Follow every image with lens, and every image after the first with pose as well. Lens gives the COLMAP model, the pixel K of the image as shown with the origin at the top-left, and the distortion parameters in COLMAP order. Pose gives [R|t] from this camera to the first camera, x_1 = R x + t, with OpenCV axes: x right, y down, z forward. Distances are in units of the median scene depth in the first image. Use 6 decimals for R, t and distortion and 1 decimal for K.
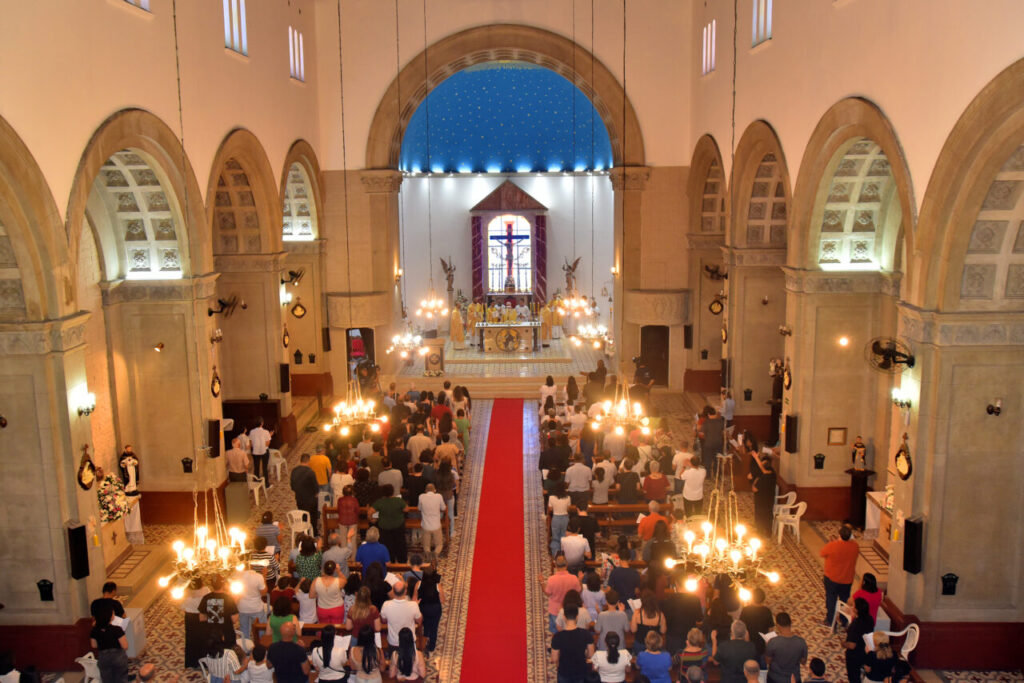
lens RADIAL K [[877.9, 0, 509.6], [0, 877.9, 337.3], [0, 0, 1]] dist [-0.017292, -0.002967]
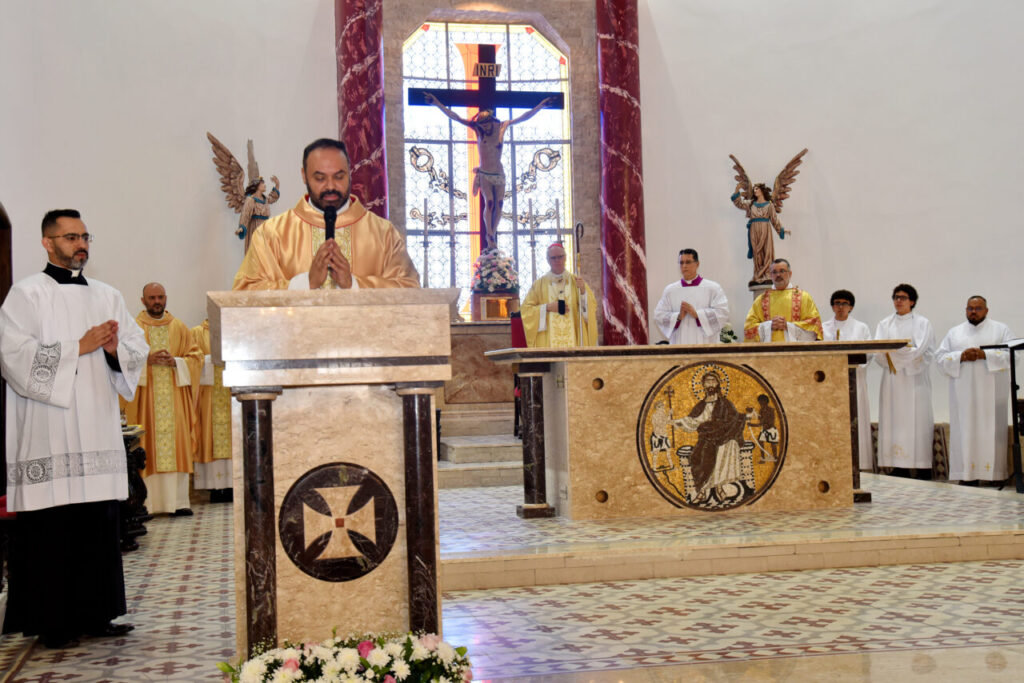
lens RADIAL K [[1312.8, 0, 513.1], [0, 1312.8, 346.6], [0, 0, 1]] dist [0.099120, 0.000000]
pose [[0.974095, -0.006893, 0.226036, -0.077468], [0.052197, 0.979398, -0.195076, 0.027578], [-0.220035, 0.201821, 0.954386, 0.657270]]
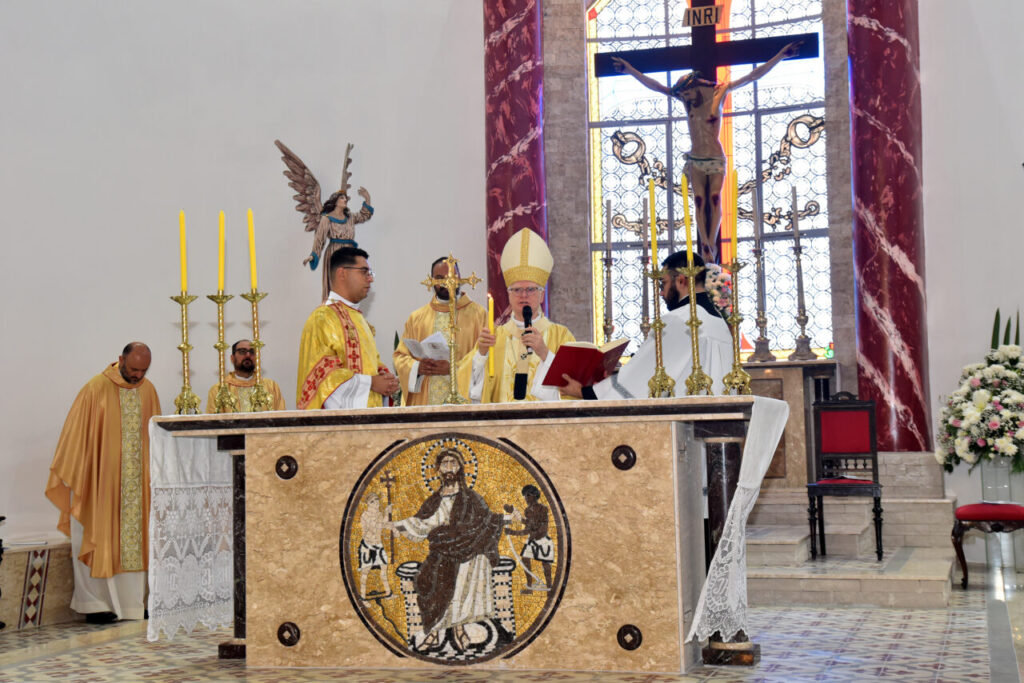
lens RADIAL K [[1626.4, 0, 495.7], [0, 1626.4, 334.7], [0, 0, 1]] dist [0.209754, 0.000000]
pose [[0.961567, -0.028000, -0.273140, 0.048917], [-0.037272, 0.972268, -0.230880, 0.020022], [0.272030, 0.232187, 0.933857, 0.689421]]
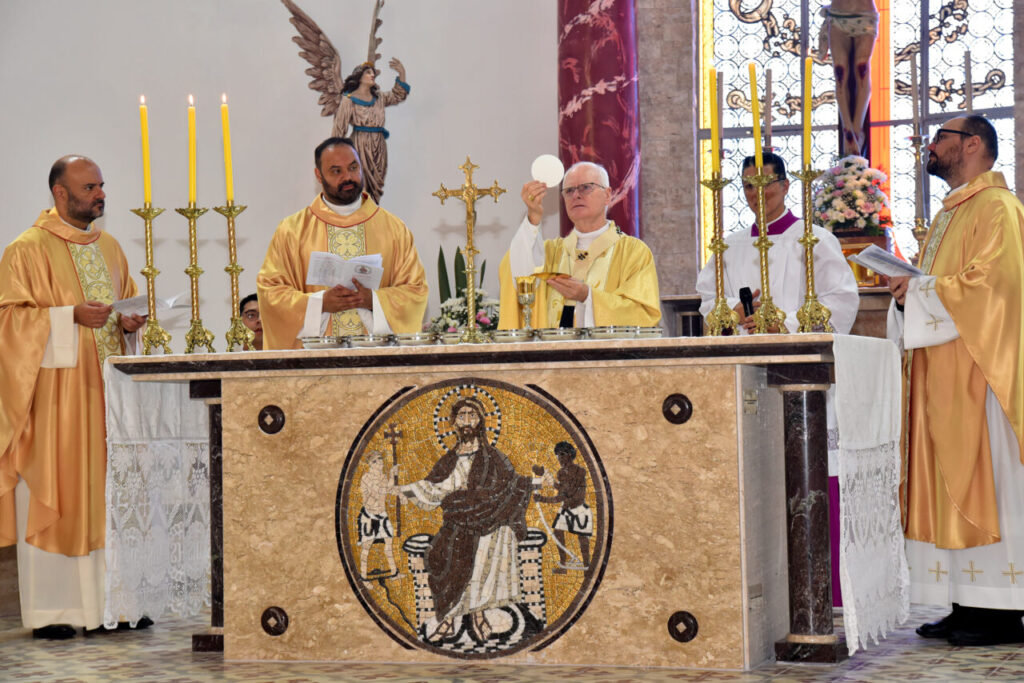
lens RADIAL K [[2249.4, 0, 514.9], [0, 2249.4, 340.2], [0, 0, 1]] dist [0.406760, 0.000000]
pose [[0.947189, -0.014457, -0.320351, 0.062800], [-0.047958, 0.981363, -0.186084, 0.023264], [0.317071, 0.191620, 0.928842, 0.671578]]
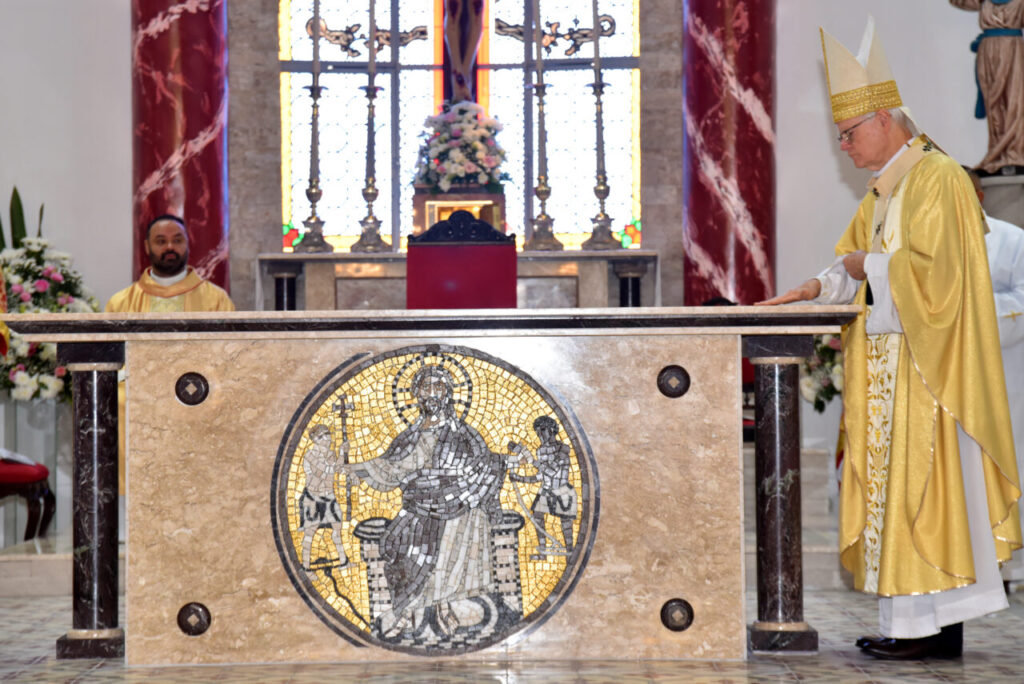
lens RADIAL K [[2796.0, 0, 475.0], [0, 2796.0, 323.0], [0, 0, 1]] dist [0.531173, 0.000000]
pose [[0.999974, 0.005703, 0.004448, 0.000798], [-0.004754, 0.981766, -0.190034, 0.029987], [-0.005450, 0.190008, 0.981767, 0.638390]]
